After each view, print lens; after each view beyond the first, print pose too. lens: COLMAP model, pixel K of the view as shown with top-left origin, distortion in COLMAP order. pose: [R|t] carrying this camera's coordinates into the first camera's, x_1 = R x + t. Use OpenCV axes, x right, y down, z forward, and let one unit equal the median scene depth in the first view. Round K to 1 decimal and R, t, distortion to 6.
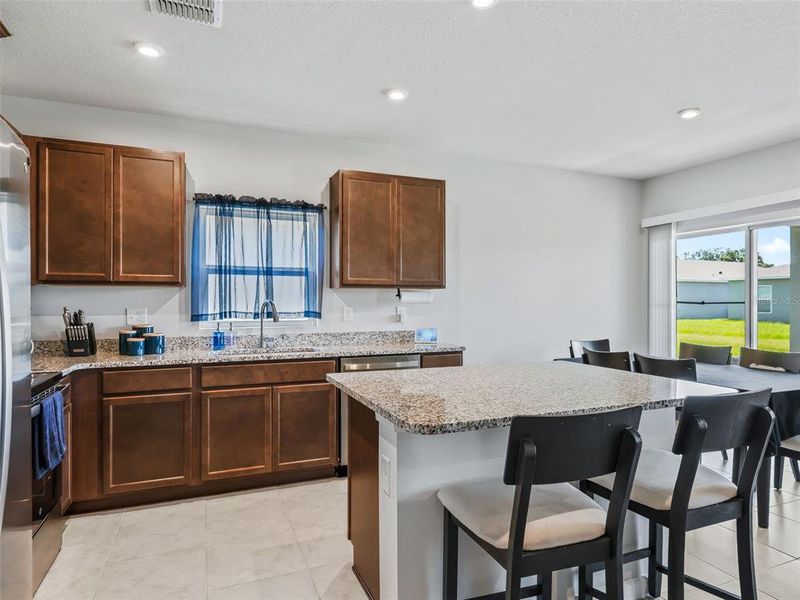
lens RADIAL K [[501.3, 0, 417.0], [0, 501.3, 294.9], [0, 0, 1]] dist [0.011802, 0.001777]
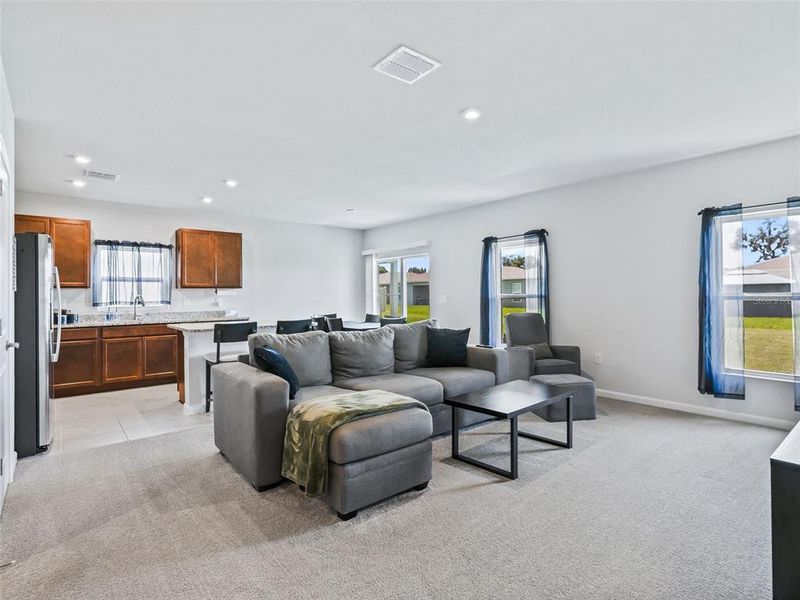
lens RADIAL K [[417.5, 0, 416.7], [0, 417.5, 288.1], [0, 0, 1]] dist [-0.017563, 0.006705]
pose [[0.952866, -0.004560, 0.303357, 0.236278], [0.006265, 0.999970, -0.004648, -0.002168], [-0.303326, 0.006329, 0.952866, -0.838637]]
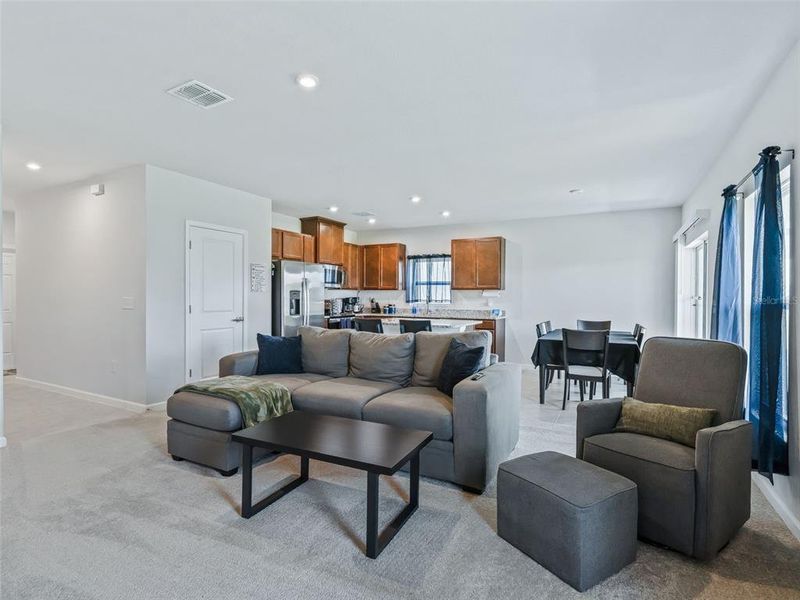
lens RADIAL K [[408.6, 0, 398.1], [0, 408.6, 298.1], [0, 0, 1]] dist [0.004826, -0.000519]
pose [[0.629613, 0.007796, -0.776870, 1.196594], [0.001599, 0.999935, 0.011330, 0.001461], [0.776907, -0.008376, 0.629559, -0.409213]]
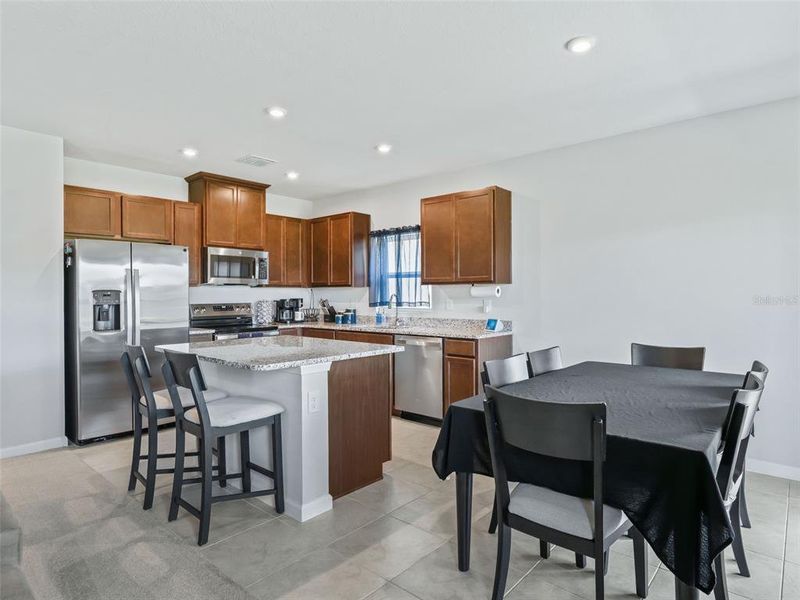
lens RADIAL K [[457.1, 0, 411.8], [0, 457.1, 297.8], [0, 0, 1]] dist [-0.011217, 0.002974]
pose [[0.449947, 0.005858, -0.893036, 0.968599], [0.014175, 0.999806, 0.013701, 0.002460], [0.892943, -0.018824, 0.449777, 0.414718]]
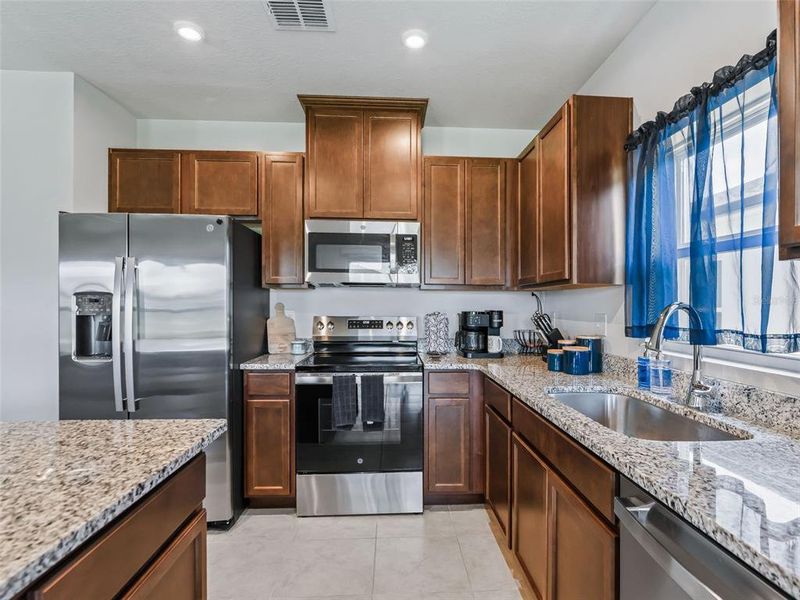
lens RADIAL K [[417.5, 0, 415.8], [0, 417.5, 302.9], [0, 0, 1]] dist [-0.017563, 0.006705]
pose [[-0.327550, -0.003818, -0.944826, 0.147350], [0.004708, 0.999973, -0.005674, 0.010183], [0.944822, -0.006307, -0.327523, 0.885651]]
